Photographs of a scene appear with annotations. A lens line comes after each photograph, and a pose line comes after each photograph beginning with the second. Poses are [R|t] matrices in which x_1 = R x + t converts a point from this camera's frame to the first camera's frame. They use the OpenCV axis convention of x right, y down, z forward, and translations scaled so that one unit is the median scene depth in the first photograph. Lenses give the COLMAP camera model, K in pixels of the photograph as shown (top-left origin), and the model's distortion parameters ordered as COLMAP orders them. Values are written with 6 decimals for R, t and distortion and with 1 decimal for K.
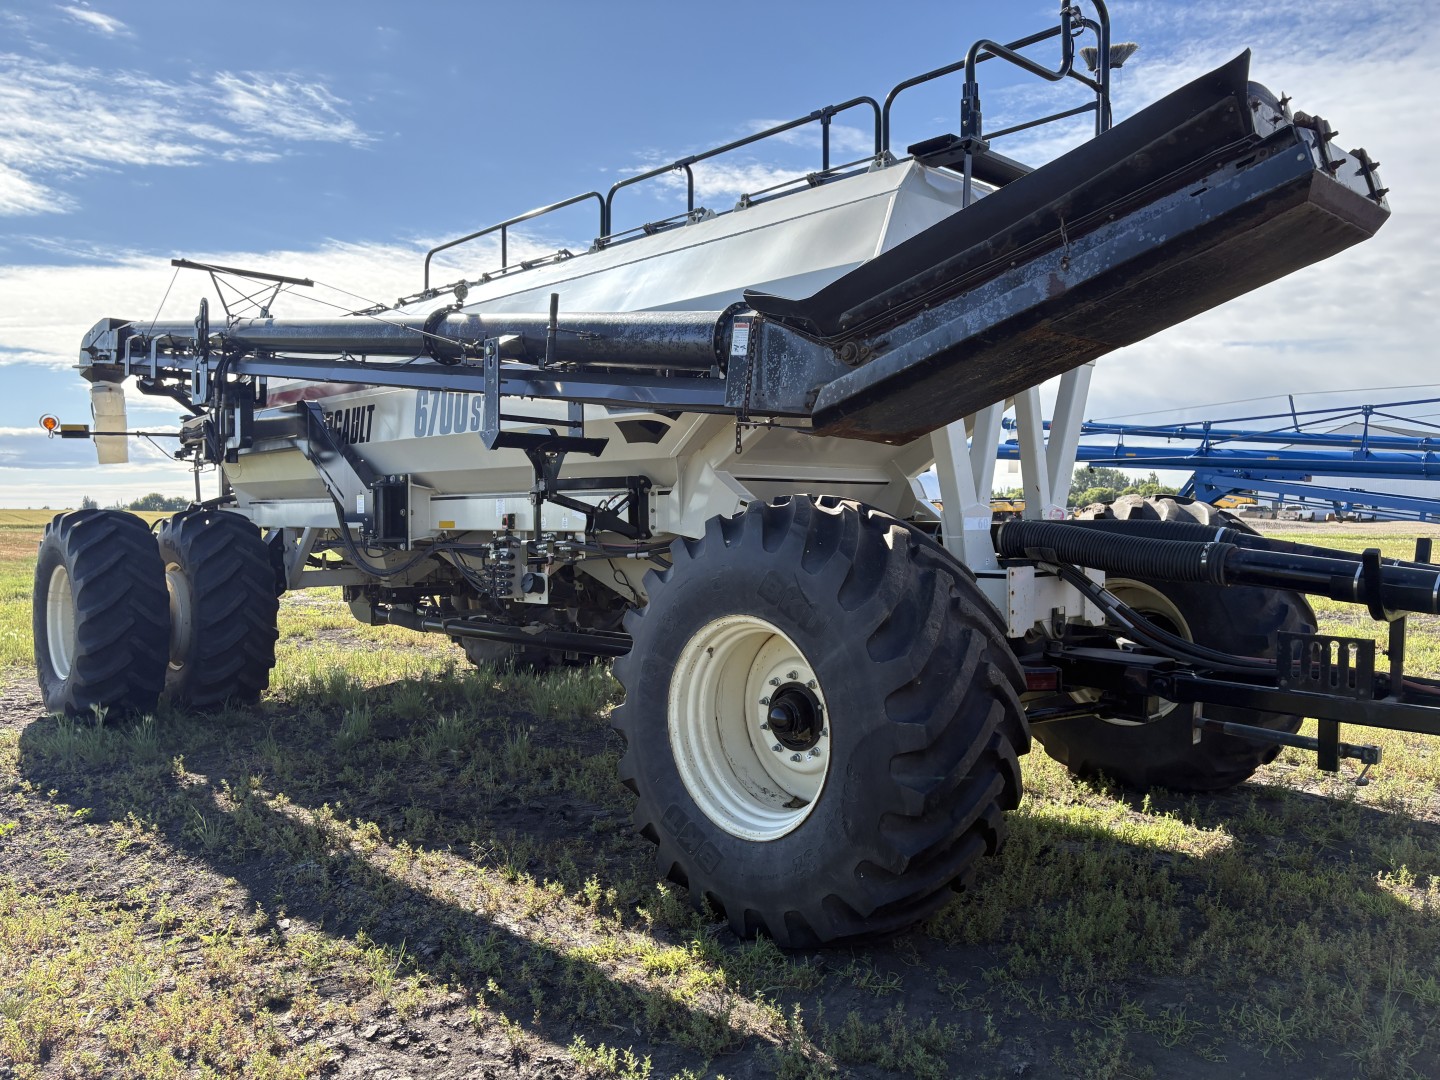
lens RADIAL K [[1094.9, 0, 724.8], [0, 1094.9, 564.4], [0, 0, 1]] dist [0.009032, -0.000479]
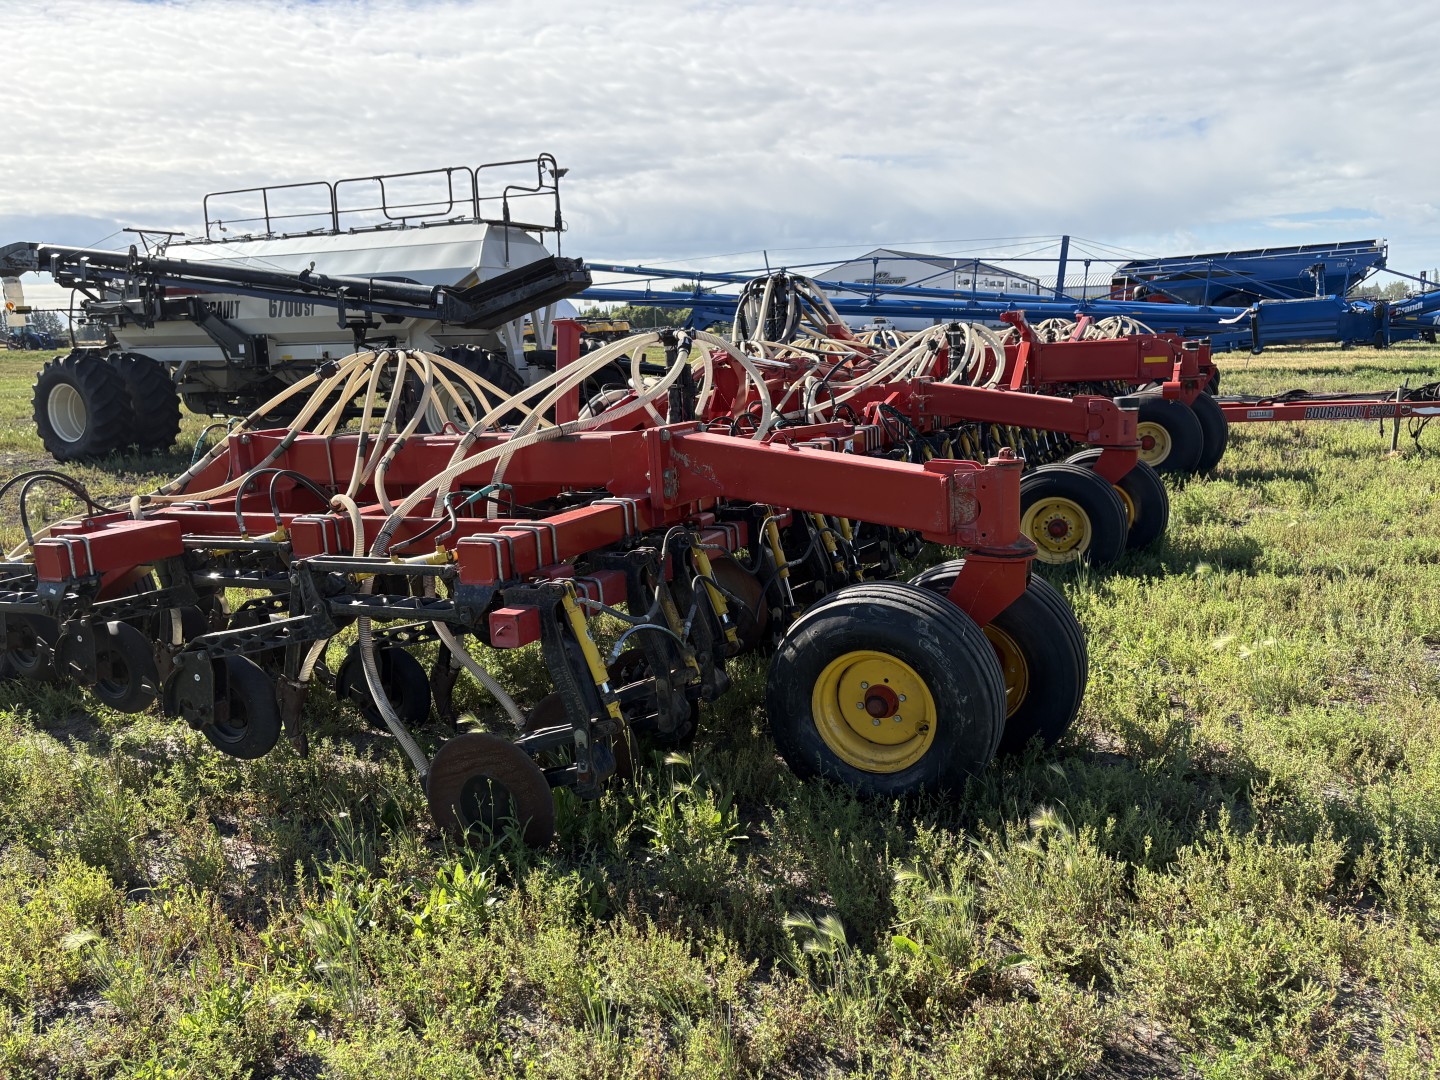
lens RADIAL K [[1094.9, 0, 724.8], [0, 1094.9, 564.4], [0, 0, 1]] dist [0.009032, -0.000479]
pose [[0.939585, -0.092233, 0.329657, -0.246946], [0.038150, 0.985233, 0.166917, 0.050910], [-0.340184, -0.144257, 0.929228, -1.805026]]
